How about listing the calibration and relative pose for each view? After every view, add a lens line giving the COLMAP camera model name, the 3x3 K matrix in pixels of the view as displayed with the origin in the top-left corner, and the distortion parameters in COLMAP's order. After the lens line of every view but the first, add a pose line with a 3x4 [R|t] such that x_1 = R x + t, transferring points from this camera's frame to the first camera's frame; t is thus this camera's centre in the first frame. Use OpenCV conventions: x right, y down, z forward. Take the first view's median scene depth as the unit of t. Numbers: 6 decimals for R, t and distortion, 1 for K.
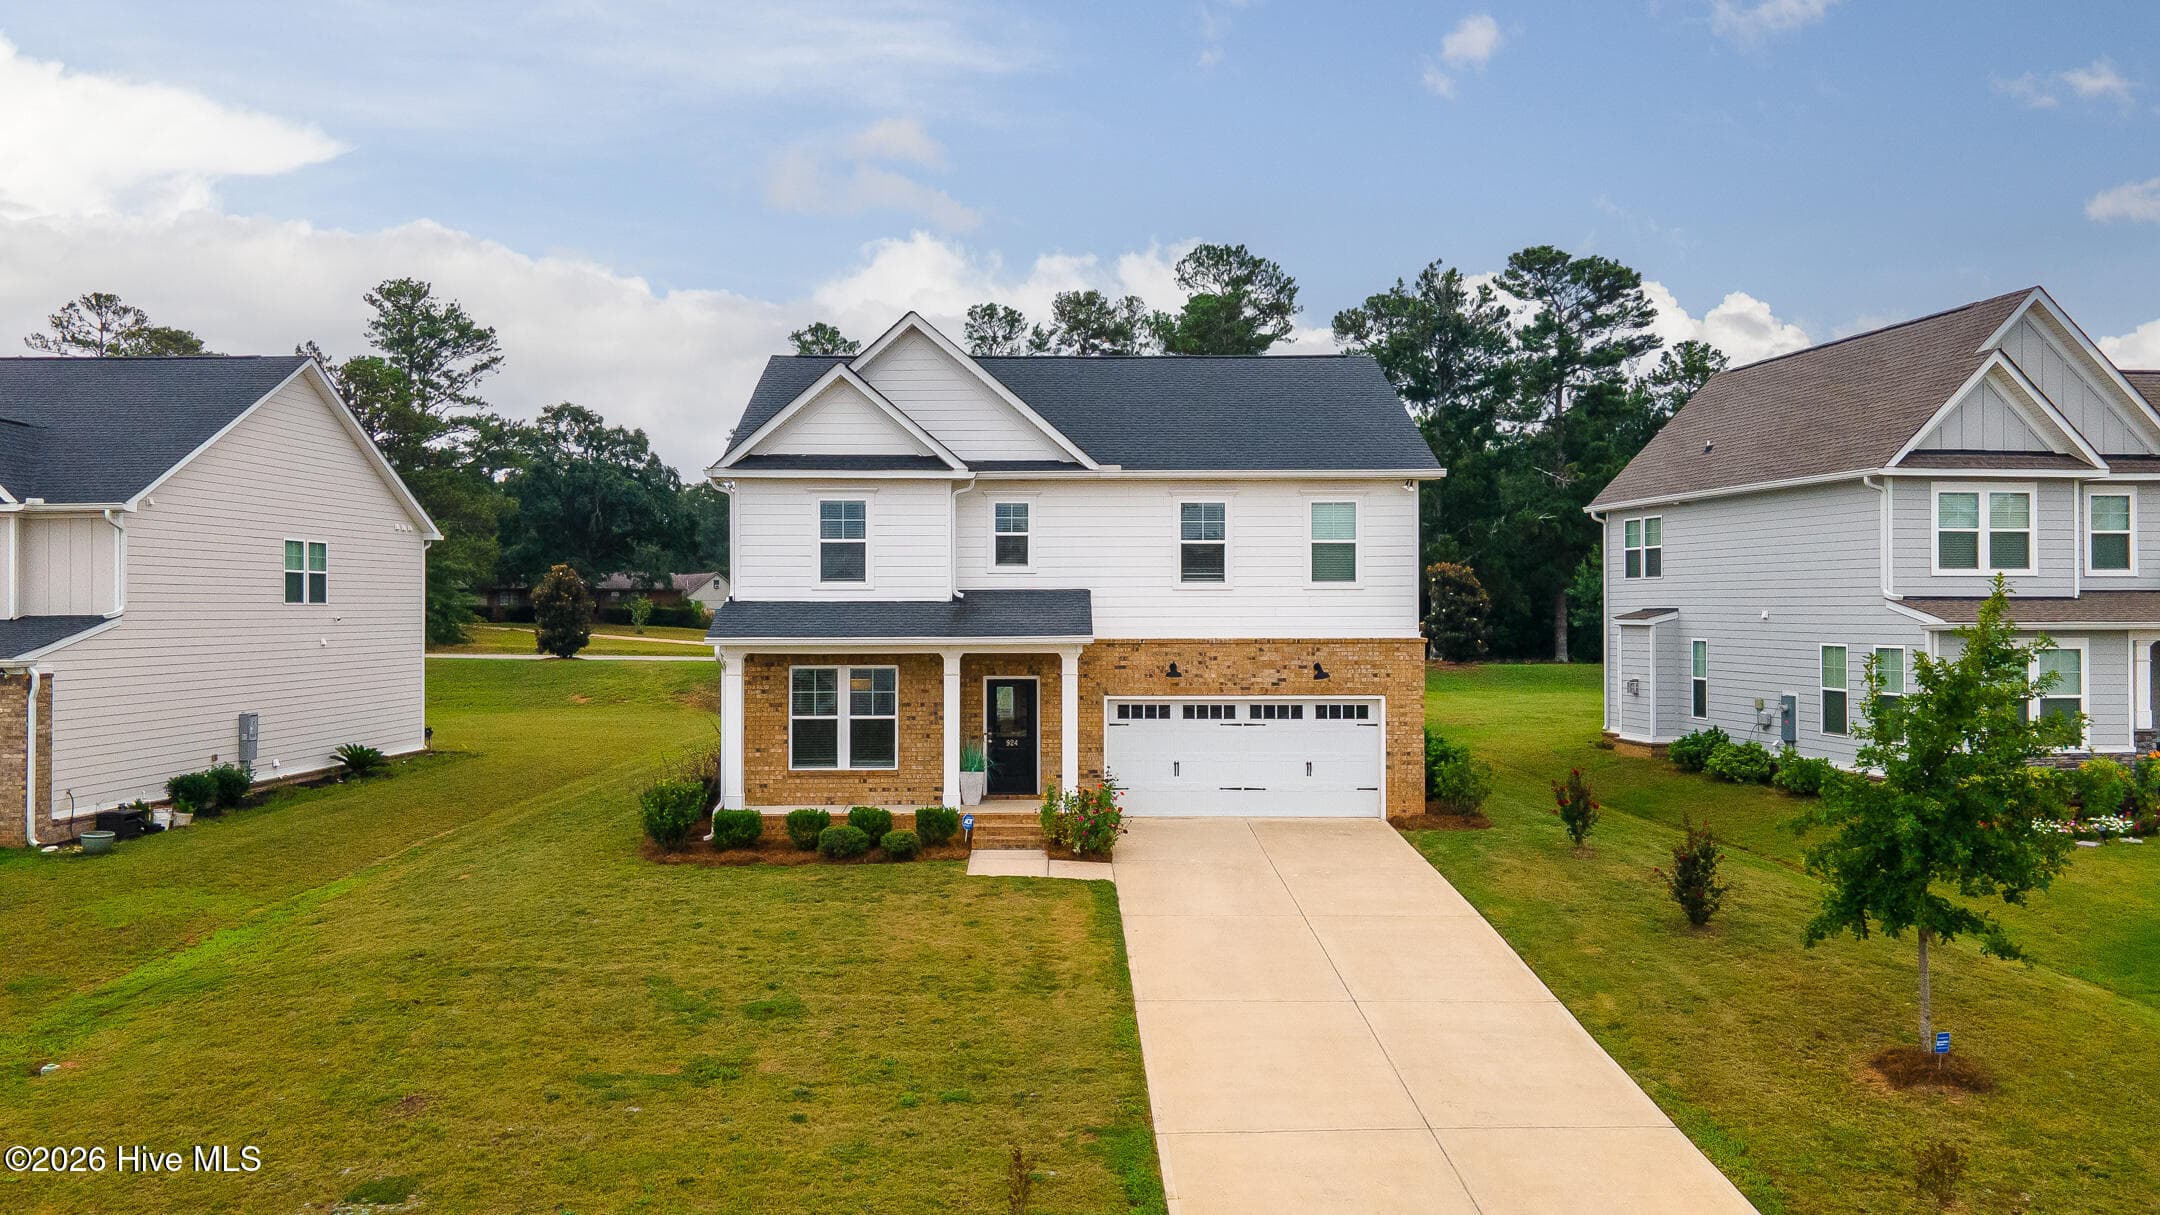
lens RADIAL K [[1606.6, 0, 1063.6], [0, 1606.6, 594.2], [0, 0, 1]] dist [0.032766, 0.005804]
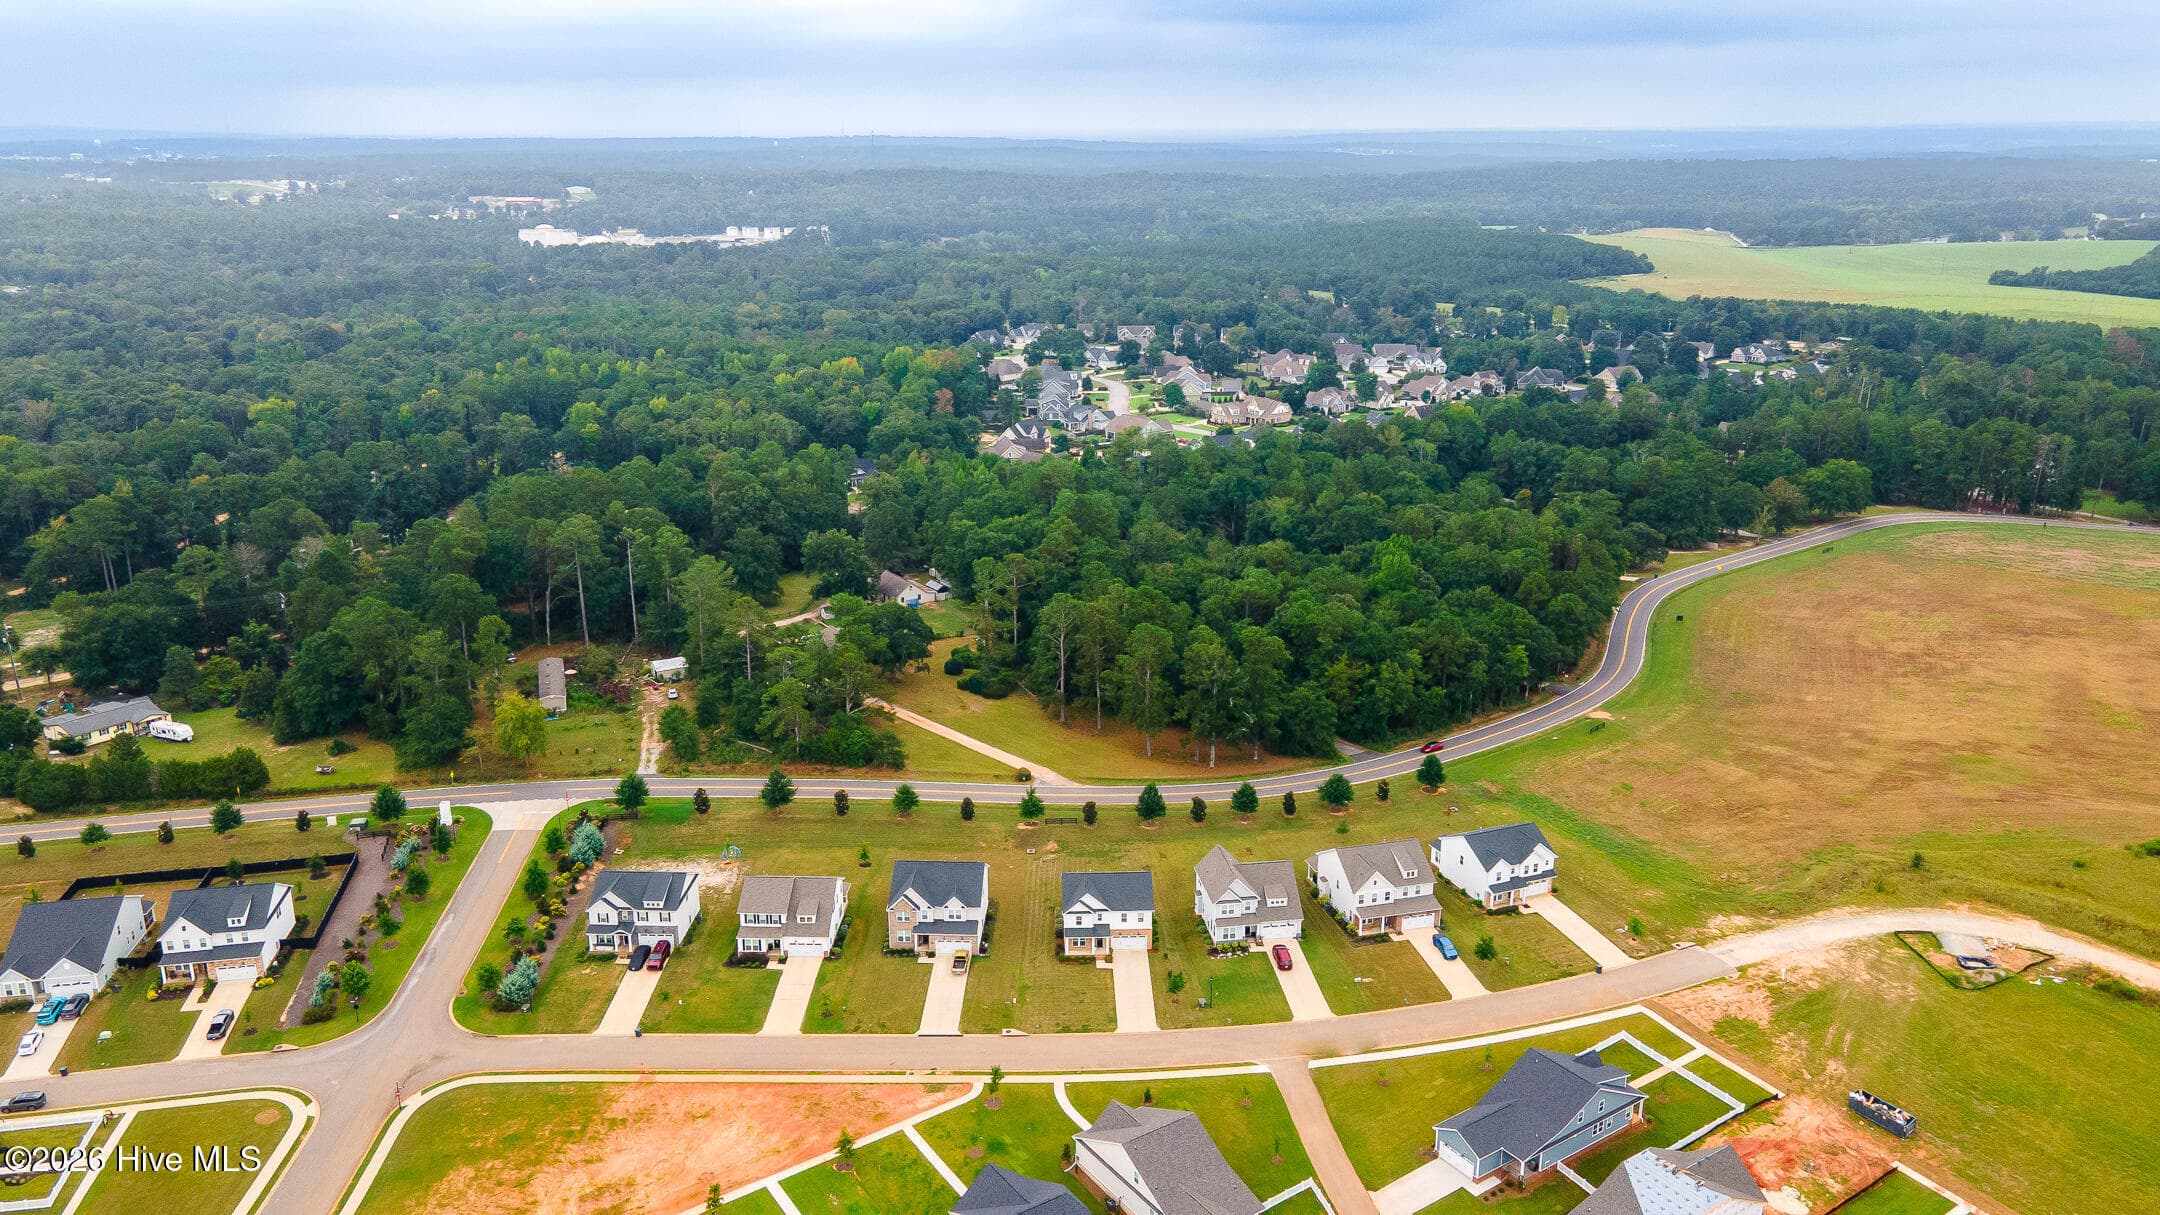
lens RADIAL K [[1576.7, 0, 1080.0], [0, 1576.7, 607.5], [0, 0, 1]] dist [0.021357, 0.046393]
pose [[0.999753, -0.004221, 0.021801, -0.288143], [-0.002761, 0.950527, 0.310629, -3.839359], [-0.022034, -0.310612, 0.950281, -5.803749]]
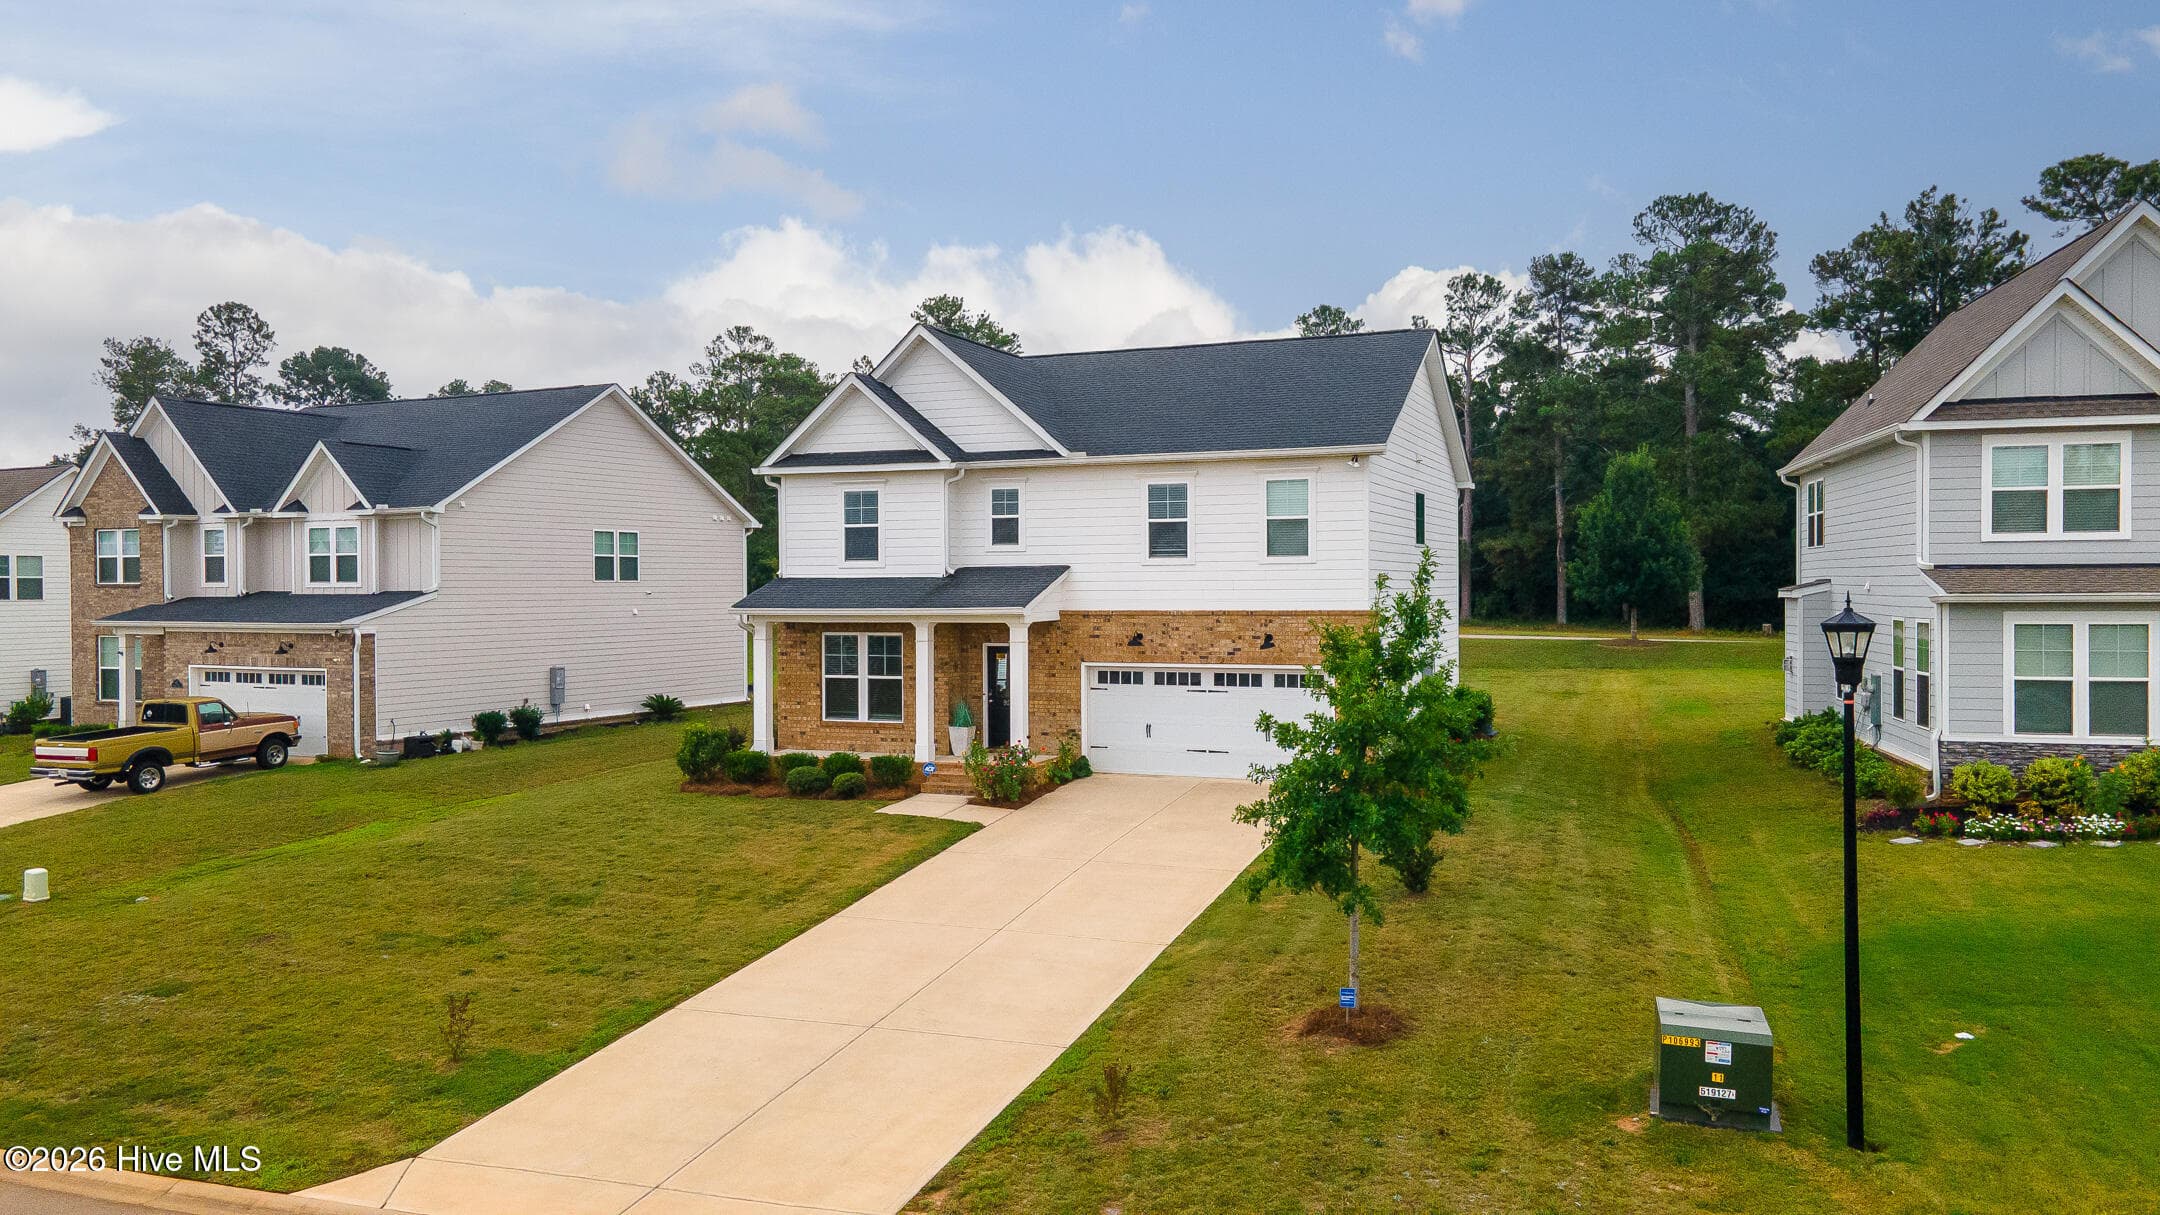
lens RADIAL K [[1576.7, 0, 1080.0], [0, 1576.7, 607.5], [0, 0, 1]] dist [0.021357, 0.046393]
pose [[0.923523, 0.001681, -0.383539, 0.434774], [0.007903, 0.999695, 0.023414, 0.000494], [0.383461, -0.024654, 0.923228, 0.003638]]
